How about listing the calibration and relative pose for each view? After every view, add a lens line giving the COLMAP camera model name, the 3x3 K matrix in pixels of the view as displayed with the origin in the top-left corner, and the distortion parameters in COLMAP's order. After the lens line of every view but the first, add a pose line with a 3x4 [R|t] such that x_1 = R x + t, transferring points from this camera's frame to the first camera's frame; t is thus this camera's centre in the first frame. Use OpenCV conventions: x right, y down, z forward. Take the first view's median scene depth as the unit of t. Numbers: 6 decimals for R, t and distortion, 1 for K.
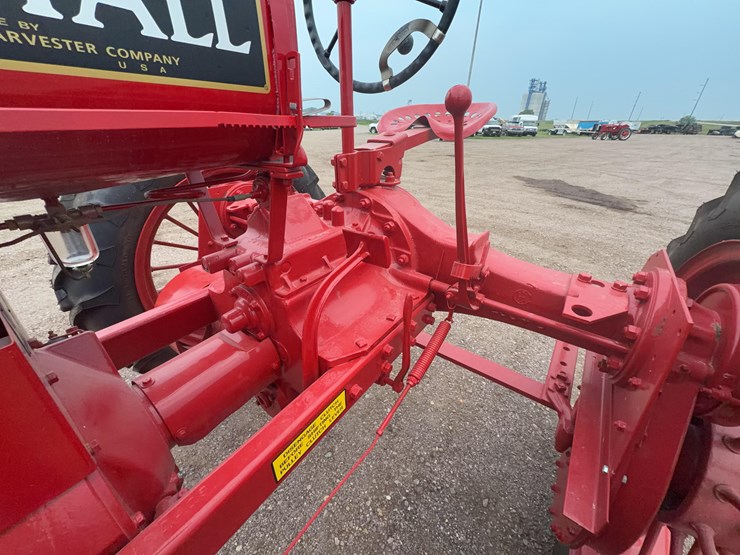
lens RADIAL K [[293.9, 0, 369.2], [0, 293.9, 277.6], [0, 0, 1]] dist [0.001159, -0.000010]
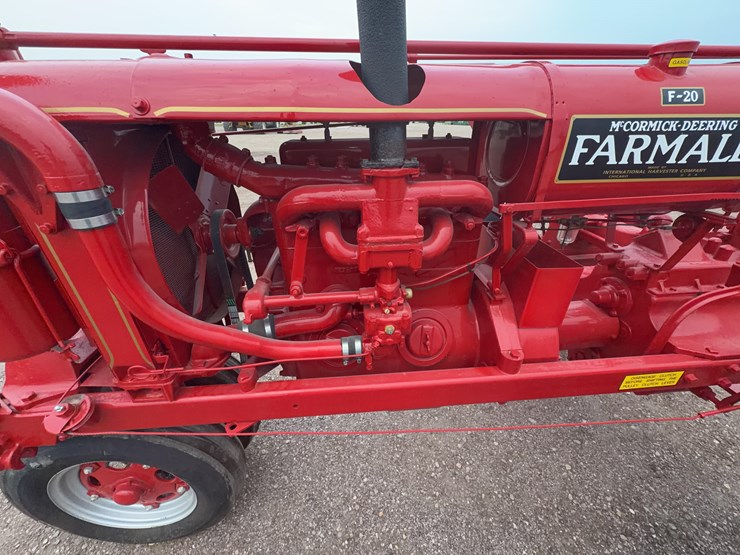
lens RADIAL K [[293.9, 0, 369.4], [0, 293.9, 277.1], [0, 0, 1]] dist [0.001159, -0.000010]
pose [[0.656764, 0.344858, -0.670622, -0.205256], [-0.344129, 0.928368, 0.140383, 0.203932], [0.670997, 0.138582, 0.728394, -0.799398]]
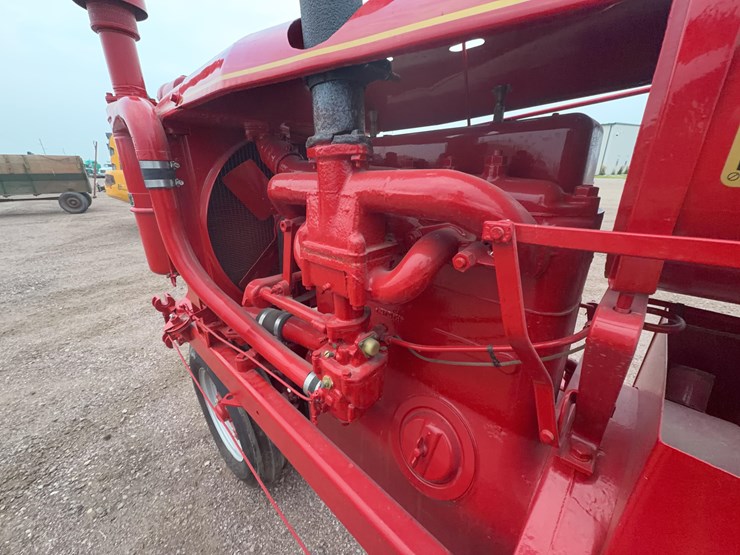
lens RADIAL K [[293.9, 0, 368.6], [0, 293.9, 275.0], [0, 0, 1]] dist [0.001159, -0.000010]
pose [[-0.124739, 0.321140, -0.938781, -0.208621], [-0.462865, 0.818069, 0.341349, 0.021689], [0.877608, 0.477108, 0.046600, -0.156441]]
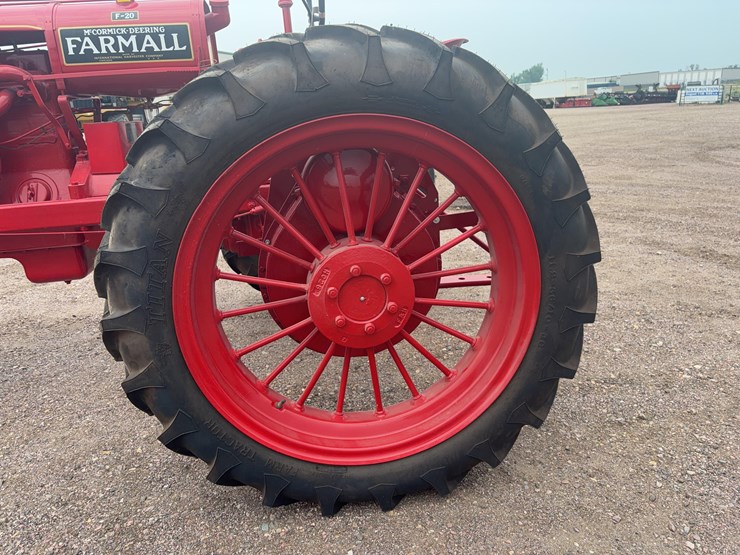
lens RADIAL K [[560.0, 0, 369.9], [0, 560.0, 277.8], [0, 0, 1]] dist [0.056088, -0.059866]
pose [[0.700472, 0.156189, -0.696379, 2.421479], [-0.275740, 0.959216, -0.062220, 0.612979], [0.658260, 0.235604, 0.714972, -0.628725]]
